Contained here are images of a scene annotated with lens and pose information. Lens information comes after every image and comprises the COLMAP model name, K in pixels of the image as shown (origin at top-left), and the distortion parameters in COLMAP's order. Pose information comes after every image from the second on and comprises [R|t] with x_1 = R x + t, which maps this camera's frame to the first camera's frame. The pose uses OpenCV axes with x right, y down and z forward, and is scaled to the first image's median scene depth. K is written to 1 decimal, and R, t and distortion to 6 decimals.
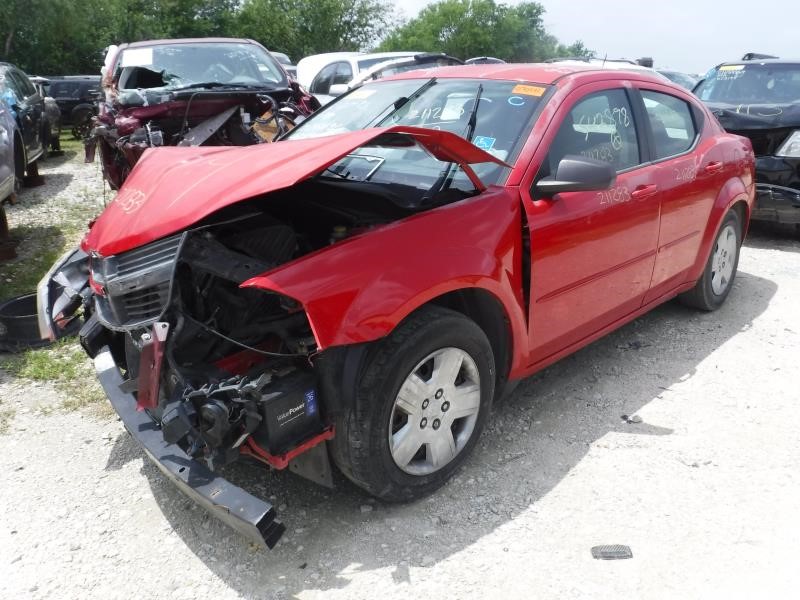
lens RADIAL K [[683.9, 0, 400.0], [0, 683.9, 300.0], [0, 0, 1]] dist [-0.094908, 0.042845]
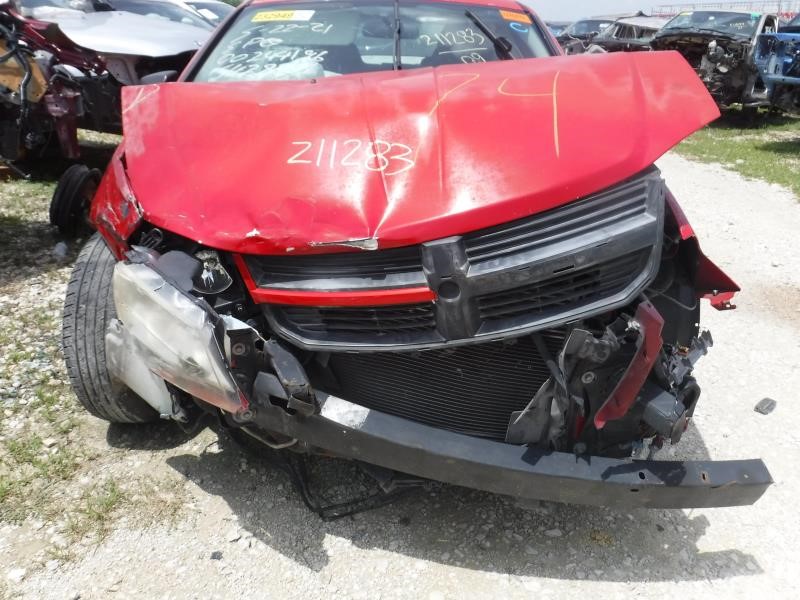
lens RADIAL K [[683.9, 0, 400.0], [0, 683.9, 300.0], [0, 0, 1]] dist [-0.094908, 0.042845]
pose [[0.728545, -0.238639, 0.642085, -0.889930], [0.186944, 0.971039, 0.148782, -0.113555], [-0.658994, 0.011640, 0.752058, 0.512763]]
